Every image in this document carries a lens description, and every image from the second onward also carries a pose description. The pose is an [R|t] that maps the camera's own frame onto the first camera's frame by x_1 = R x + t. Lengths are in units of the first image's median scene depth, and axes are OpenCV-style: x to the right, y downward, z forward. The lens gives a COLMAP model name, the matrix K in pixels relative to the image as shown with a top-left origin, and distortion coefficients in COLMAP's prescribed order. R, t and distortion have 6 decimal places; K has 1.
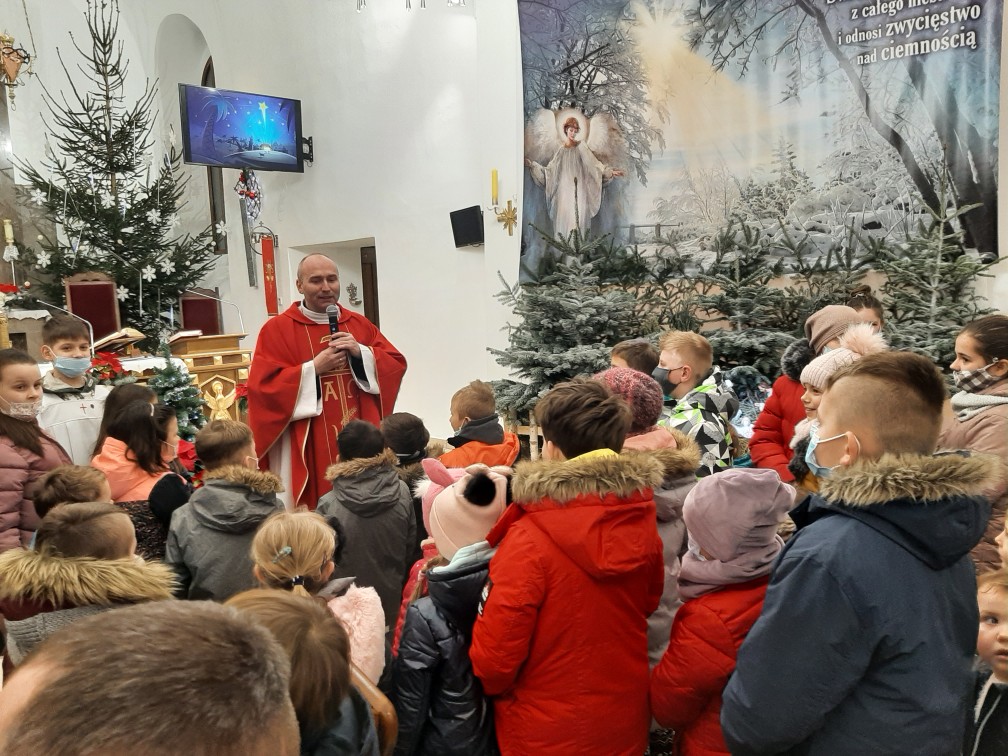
lens RADIAL K [[798.9, 0, 496.5], [0, 798.9, 382.3], [0, 0, 1]] dist [0.050720, -0.108927]
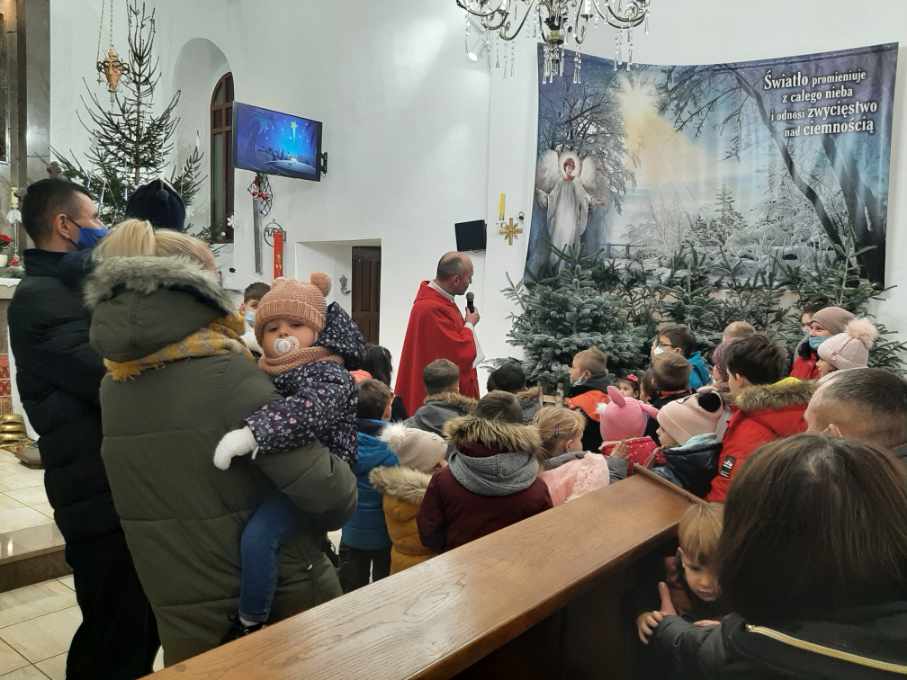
lens RADIAL K [[718.8, 0, 448.6], [0, 718.8, 342.8], [0, 0, 1]] dist [0.050720, -0.108927]
pose [[0.993693, 0.056760, 0.096706, -0.191099], [-0.052185, 0.997425, -0.049196, 0.032817], [-0.099249, 0.043840, 0.994096, -0.118175]]
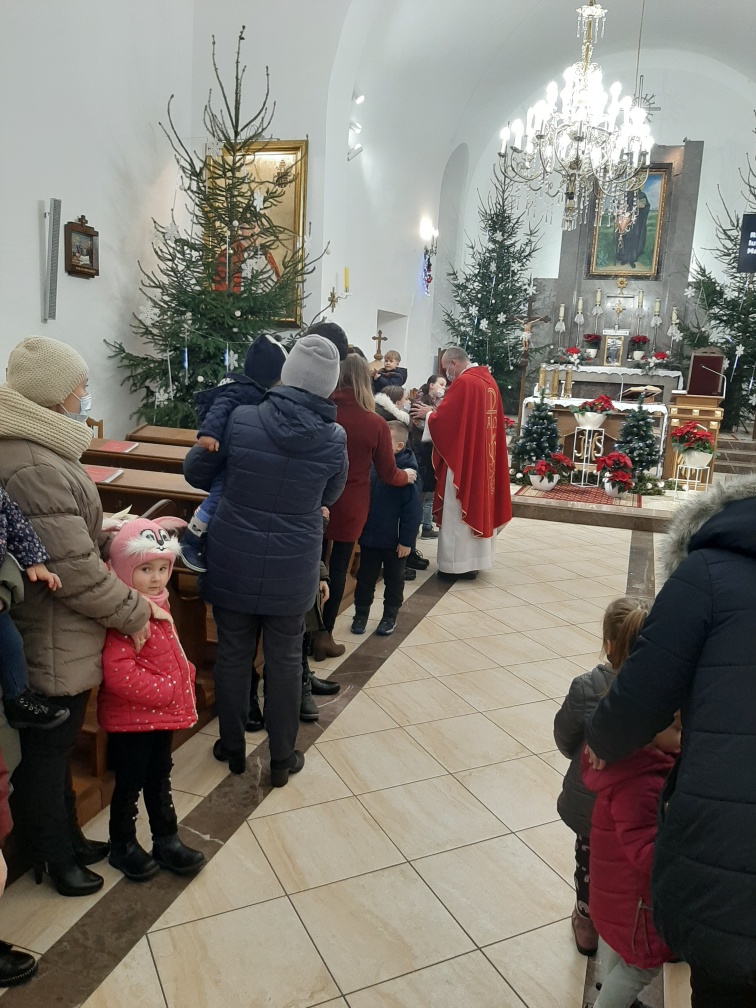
lens RADIAL K [[798.9, 0, 375.7], [0, 798.9, 505.3], [0, 0, 1]] dist [0.050720, -0.108927]
pose [[0.431097, 0.224165, -0.874017, 0.802993], [-0.165984, 0.971820, 0.167380, -0.012373], [0.886907, 0.072915, 0.456156, -0.190922]]
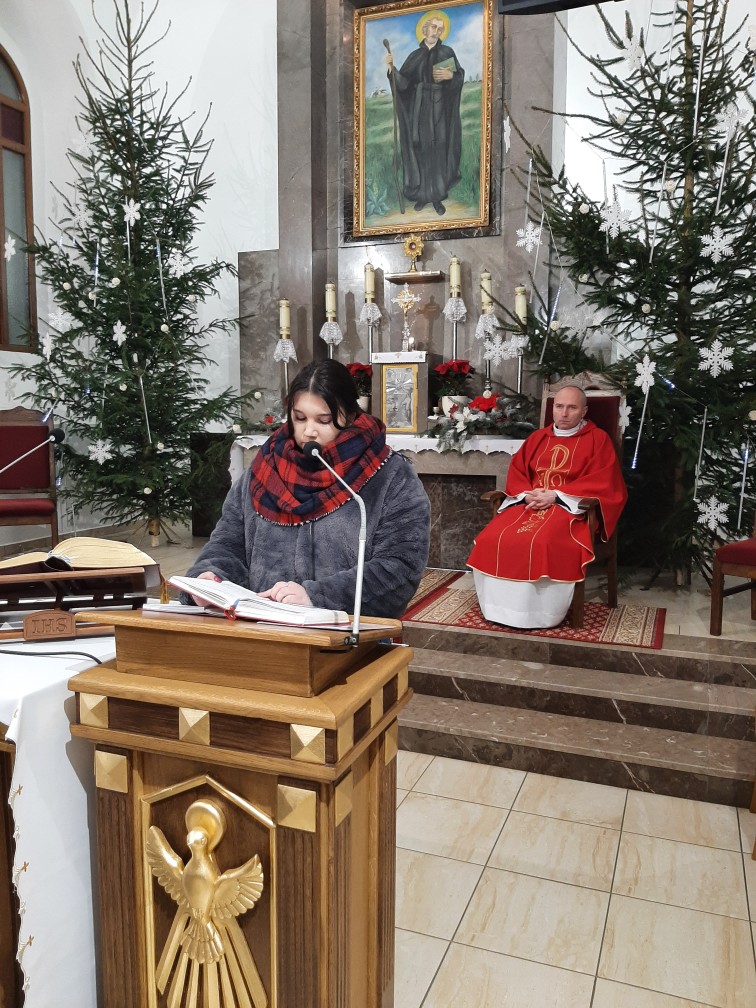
lens RADIAL K [[798.9, 0, 381.9], [0, 798.9, 498.3], [0, 0, 1]] dist [0.050720, -0.108927]
pose [[0.392119, 0.127910, -0.910978, -0.130442], [-0.118196, 0.989083, 0.088001, -0.136712], [0.912290, 0.073168, 0.402957, 1.064888]]
